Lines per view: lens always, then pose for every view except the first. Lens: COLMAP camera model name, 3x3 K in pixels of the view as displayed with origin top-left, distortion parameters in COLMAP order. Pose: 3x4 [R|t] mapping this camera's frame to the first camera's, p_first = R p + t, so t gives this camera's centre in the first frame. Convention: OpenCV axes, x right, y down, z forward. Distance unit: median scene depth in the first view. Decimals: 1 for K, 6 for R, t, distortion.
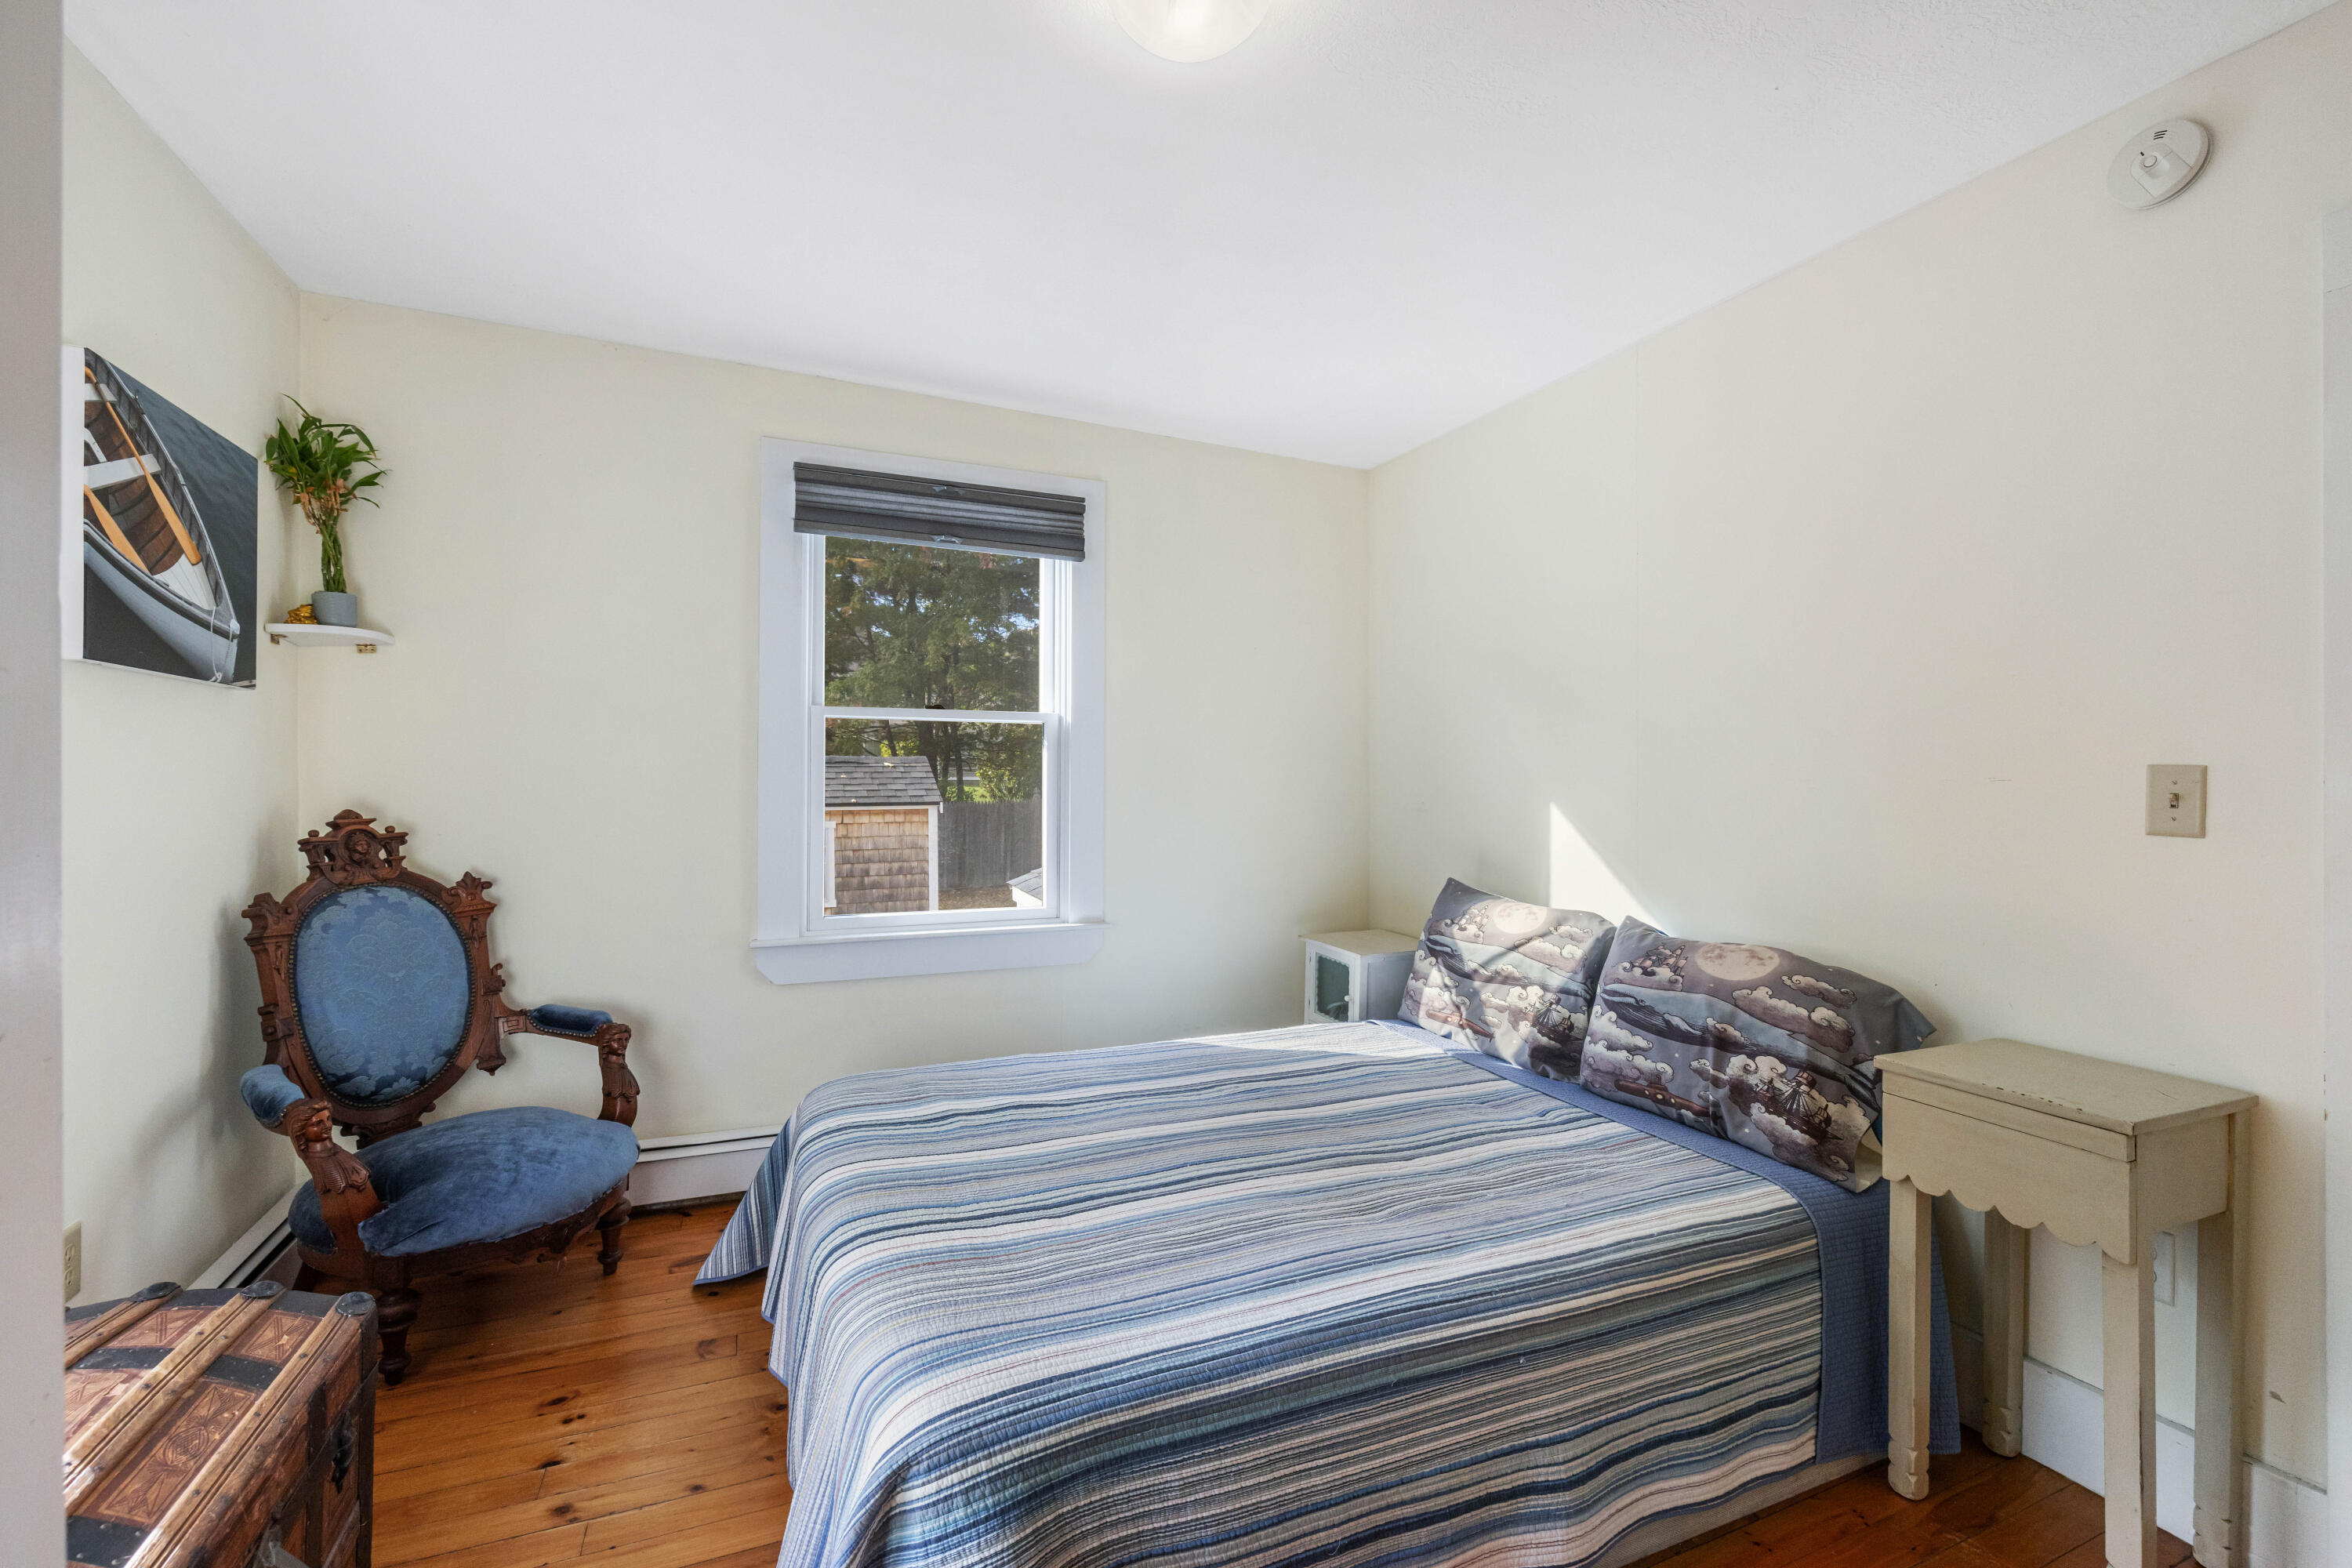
lens RADIAL K [[993.2, 0, 1160.9], [0, 993.2, 784.4], [0, 0, 1]] dist [-0.000407, 0.000172]
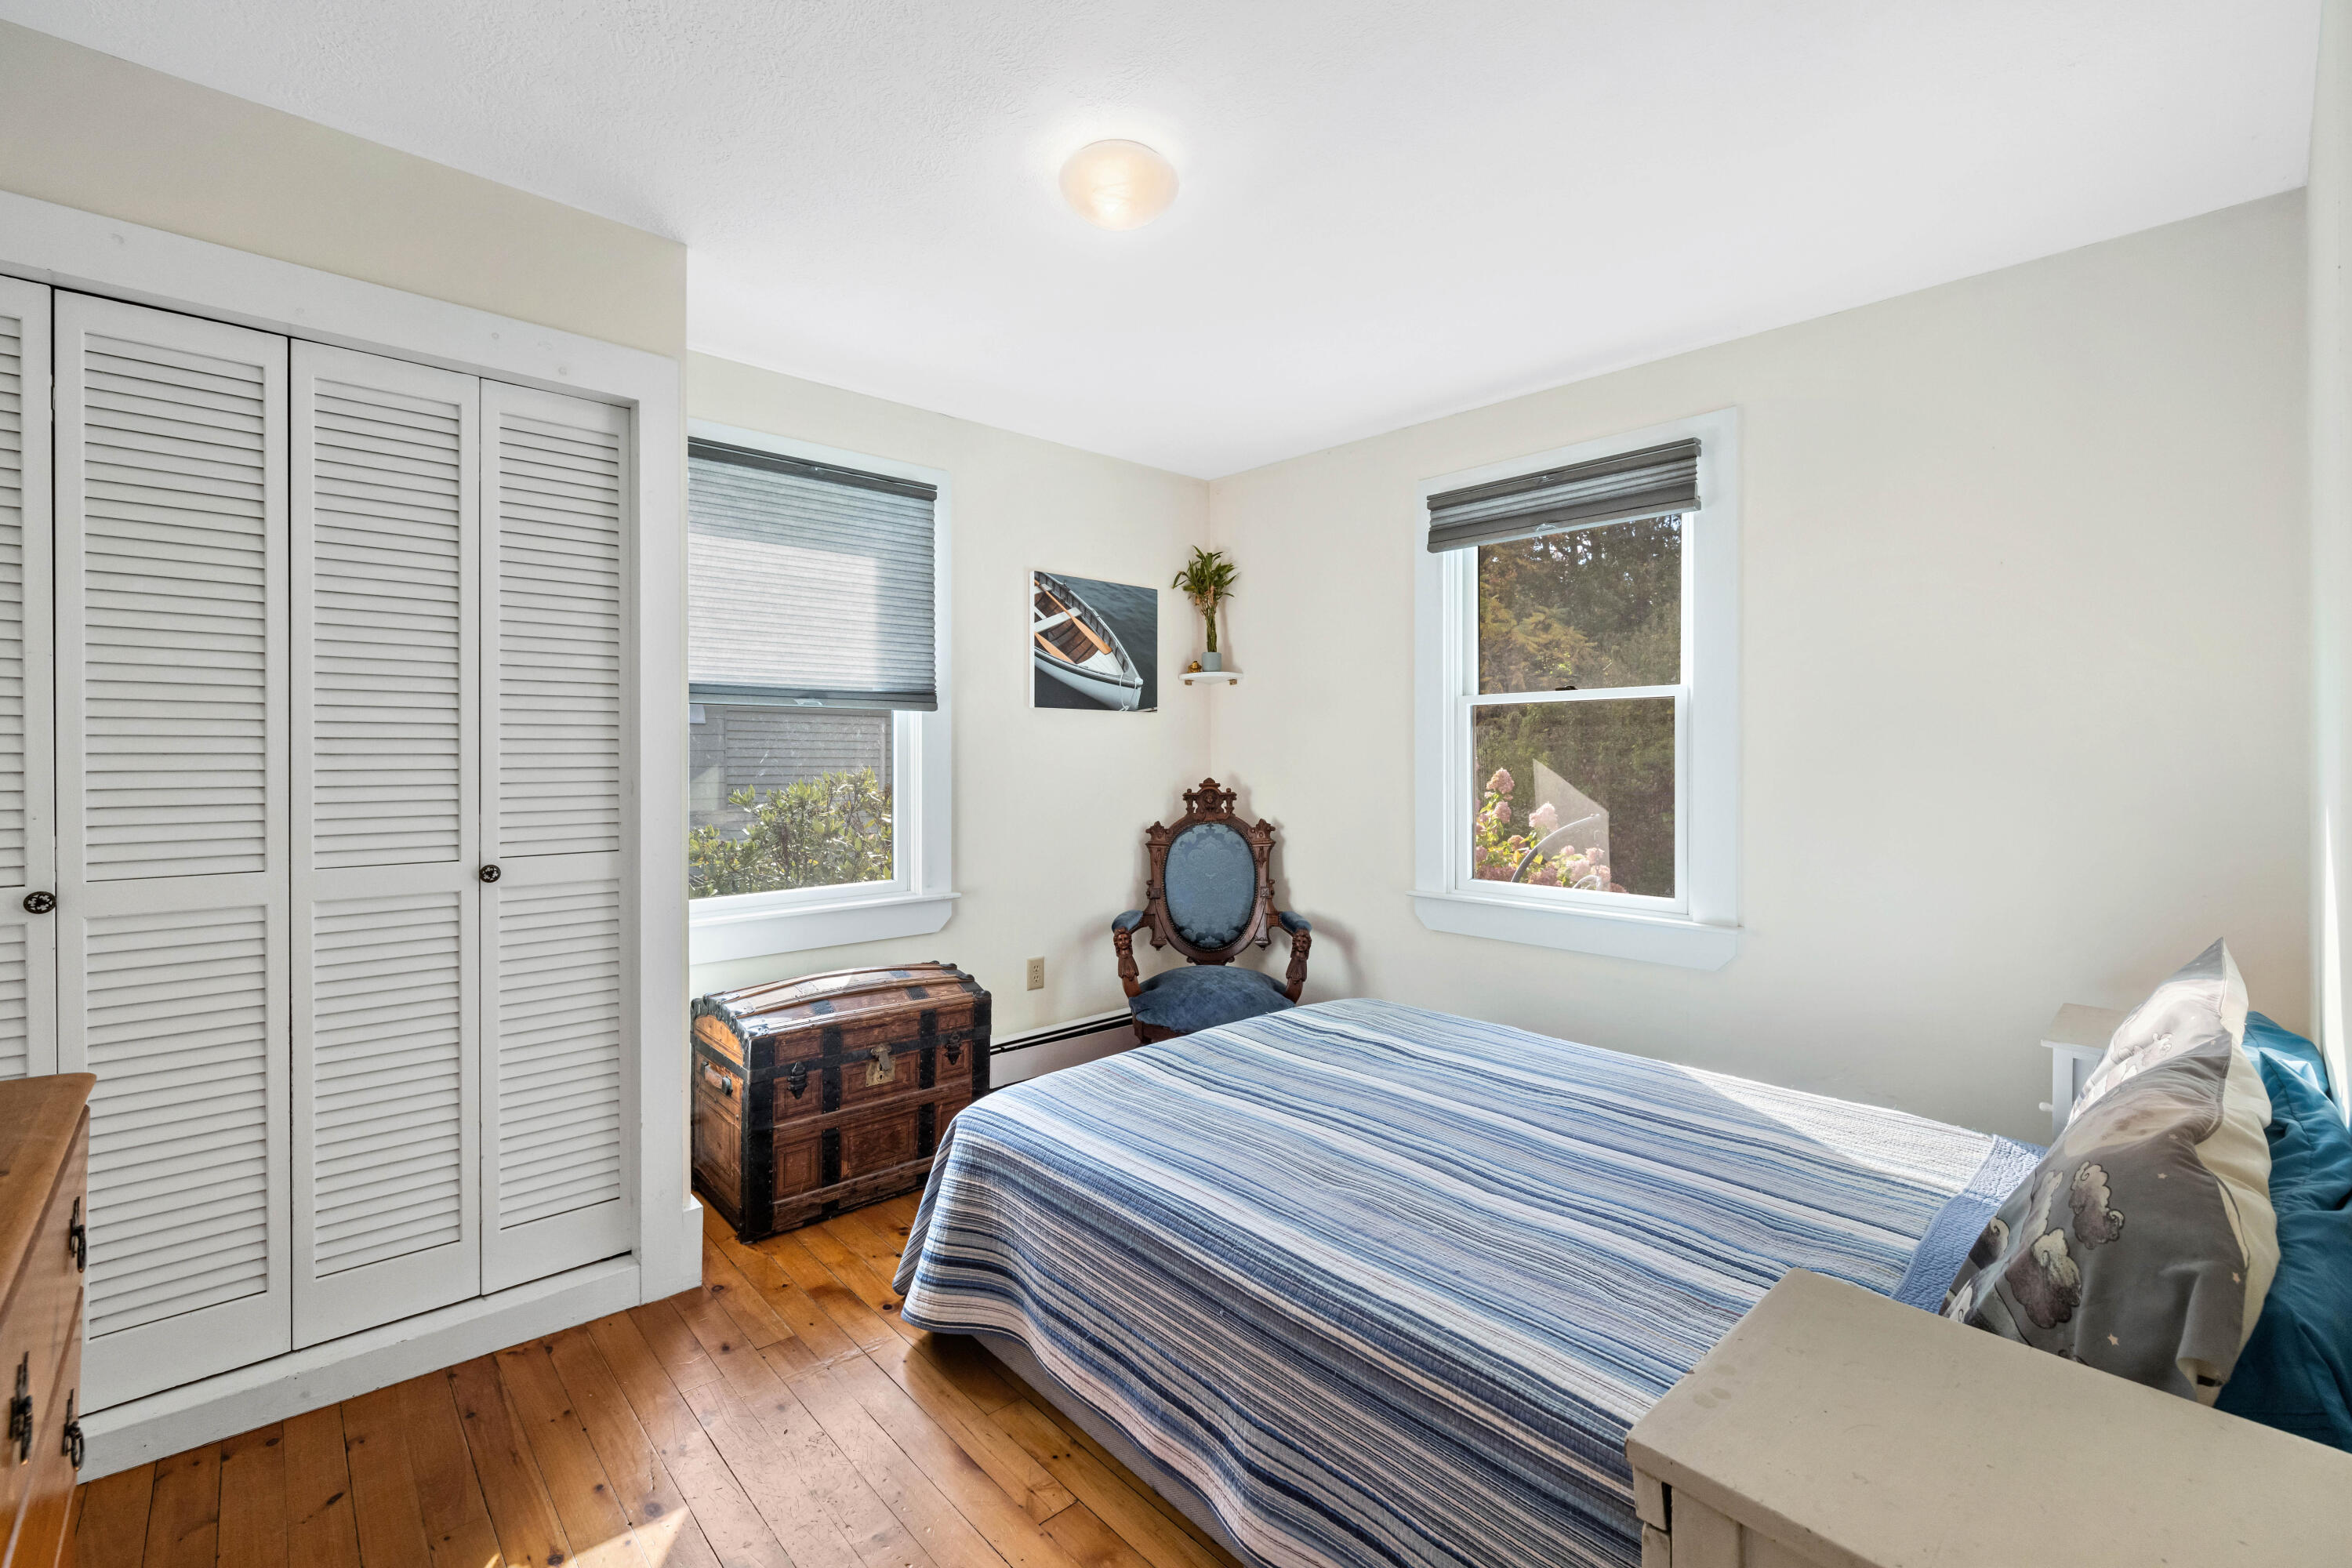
lens RADIAL K [[993.2, 0, 1155.9], [0, 993.2, 768.7], [0, 0, 1]] dist [-0.000407, 0.000172]
pose [[0.327170, 0.005619, -0.944949, 0.906035], [-0.003518, 0.999983, 0.004728, 0.001713], [0.944959, 0.001778, 0.327184, 0.403562]]
